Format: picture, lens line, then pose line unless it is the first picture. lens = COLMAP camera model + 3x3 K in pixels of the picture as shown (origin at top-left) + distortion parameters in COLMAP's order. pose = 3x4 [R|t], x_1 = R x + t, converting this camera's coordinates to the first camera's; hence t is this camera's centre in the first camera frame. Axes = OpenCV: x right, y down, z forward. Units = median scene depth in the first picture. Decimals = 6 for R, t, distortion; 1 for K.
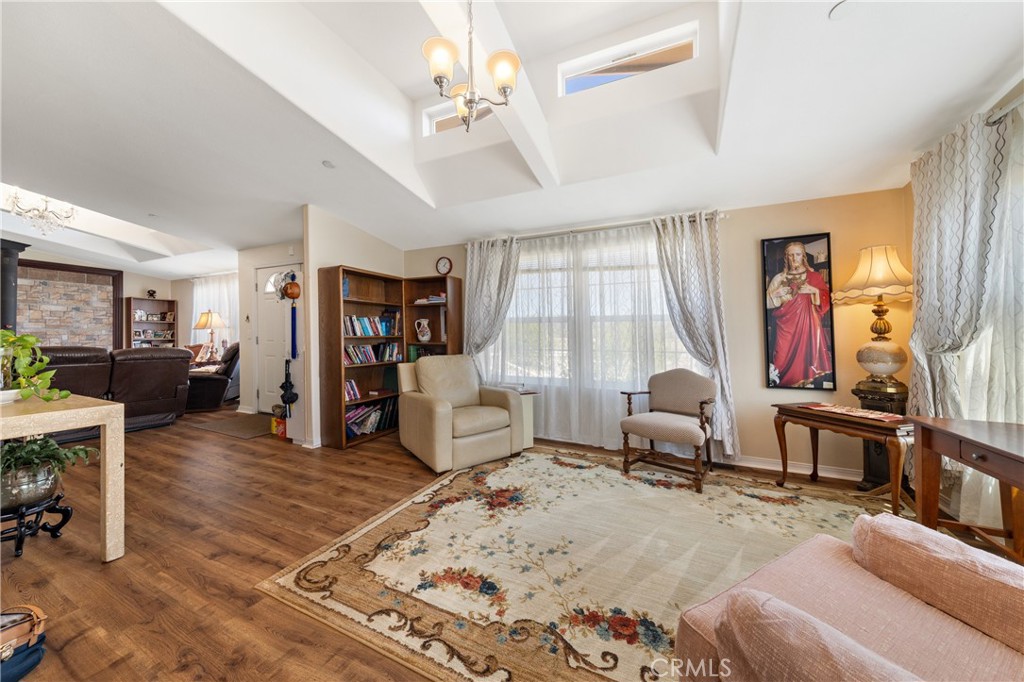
lens RADIAL K [[352.7, 0, 510.9], [0, 352.7, 324.1], [0, 0, 1]] dist [0.002861, -0.000589]
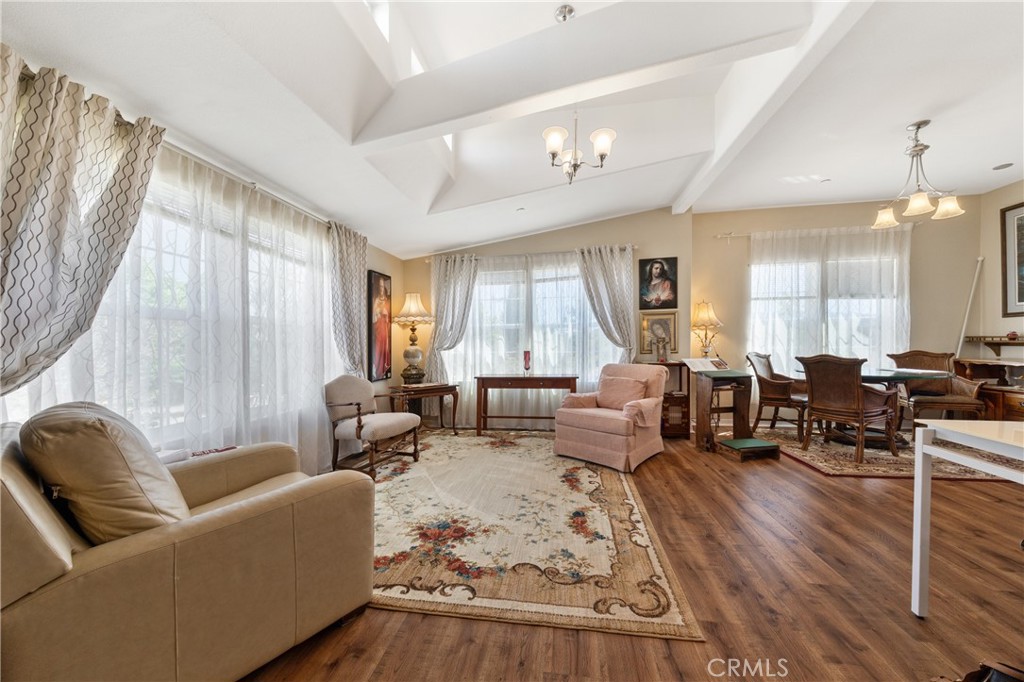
lens RADIAL K [[379.8, 0, 507.4], [0, 379.8, 346.5], [0, 0, 1]] dist [0.013697, -0.000397]
pose [[-0.293491, -0.011244, 0.955896, -0.813450], [-0.016723, 0.999838, 0.006627, 0.026914], [-0.955816, -0.014040, -0.293632, 0.967765]]
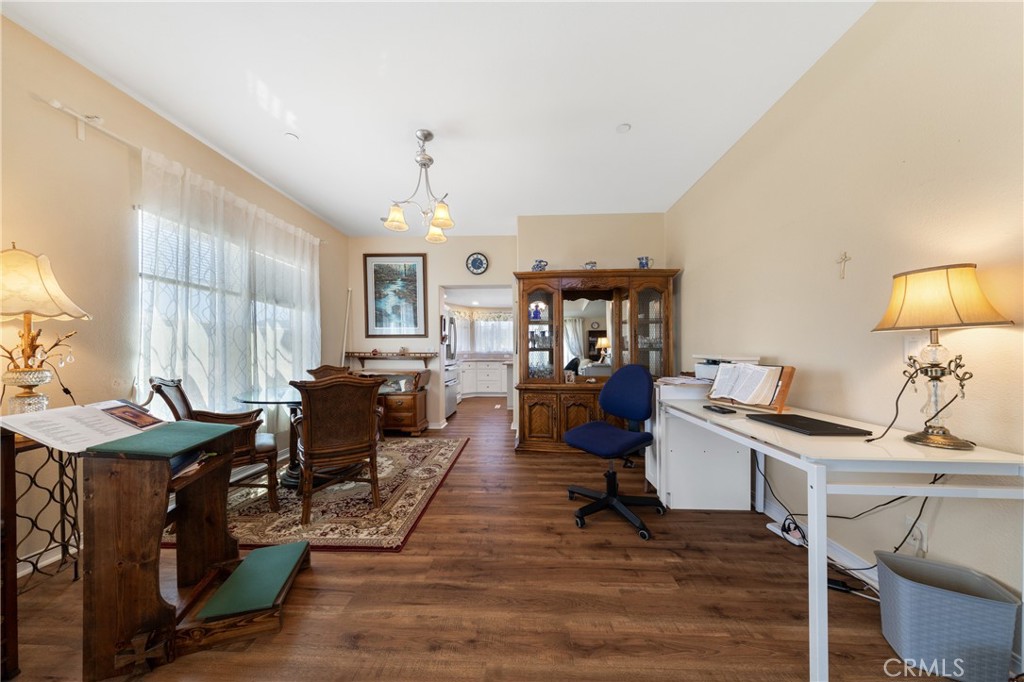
lens RADIAL K [[313.7, 0, 519.6], [0, 313.7, 355.2], [0, 0, 1]] dist [-0.000770, -0.000037]
pose [[-0.914963, 0.004712, -0.403511, -0.001170], [0.012617, 0.999777, -0.016935, 0.015628], [0.403341, -0.020586, -0.914818, 0.434448]]
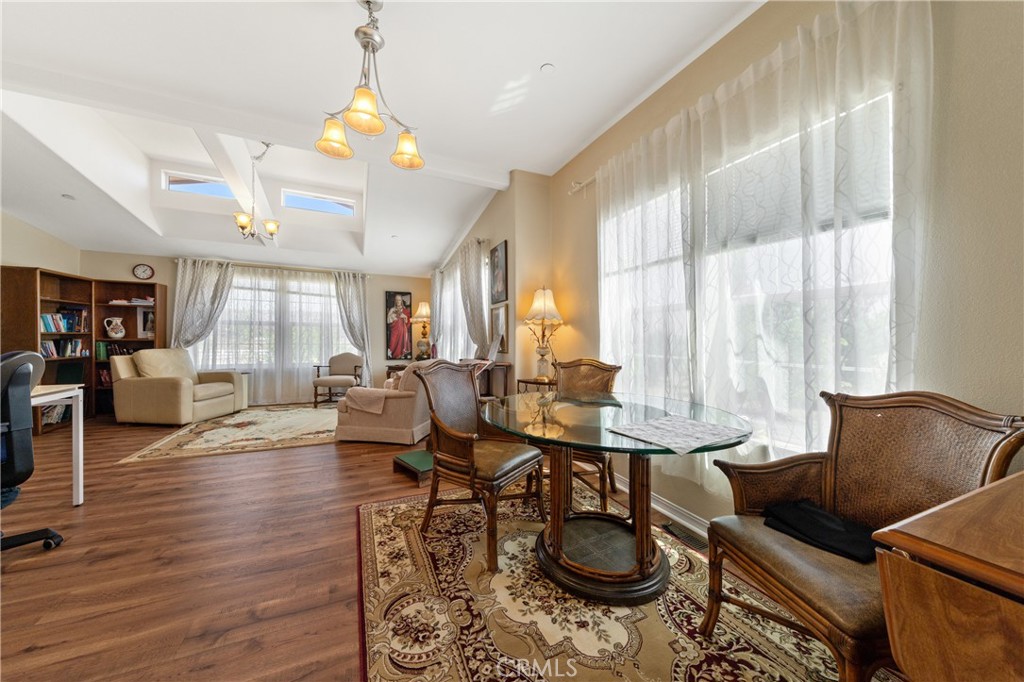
lens RADIAL K [[352.7, 0, 508.5], [0, 352.7, 338.3], [0, 0, 1]] dist [0.002861, -0.000589]
pose [[0.662813, 0.005154, 0.748768, -0.414221], [-0.035269, 0.999081, 0.024343, -0.032174], [-0.747954, -0.042543, 0.662385, -1.024636]]
